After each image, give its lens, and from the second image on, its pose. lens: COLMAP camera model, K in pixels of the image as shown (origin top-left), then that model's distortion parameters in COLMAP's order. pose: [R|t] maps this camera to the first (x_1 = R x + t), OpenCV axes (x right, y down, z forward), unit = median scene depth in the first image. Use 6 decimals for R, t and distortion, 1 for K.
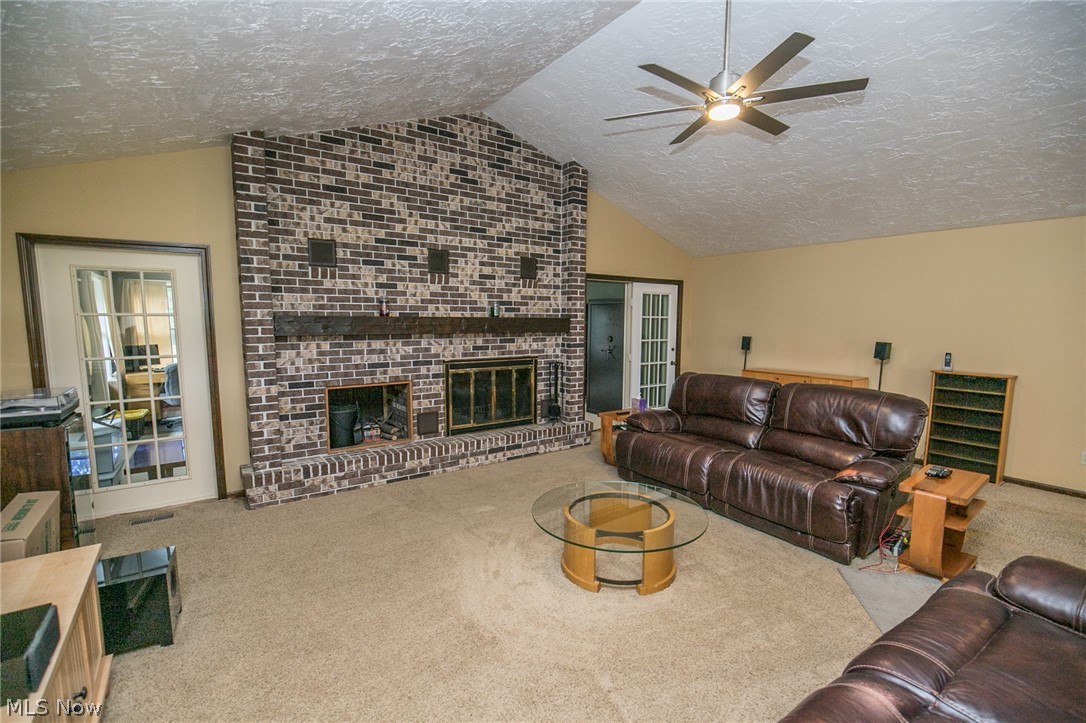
lens RADIAL K [[492.6, 0, 544.6], [0, 492.6, 374.2], [0, 0, 1]] dist [-0.008691, 0.000672]
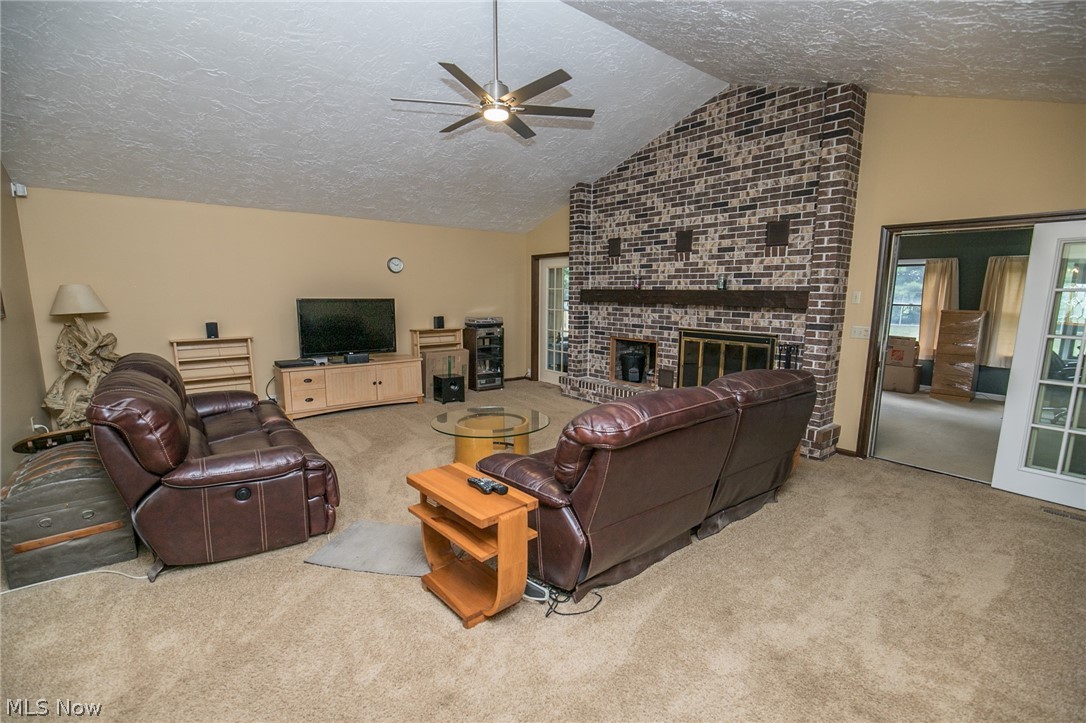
lens RADIAL K [[492.6, 0, 540.3], [0, 492.6, 367.9], [0, 0, 1]] dist [-0.008691, 0.000672]
pose [[0.048772, 0.150691, -0.987377, 0.942458], [-0.119346, 0.982350, 0.144029, -0.063732], [0.991654, 0.110815, 0.065895, 0.619560]]
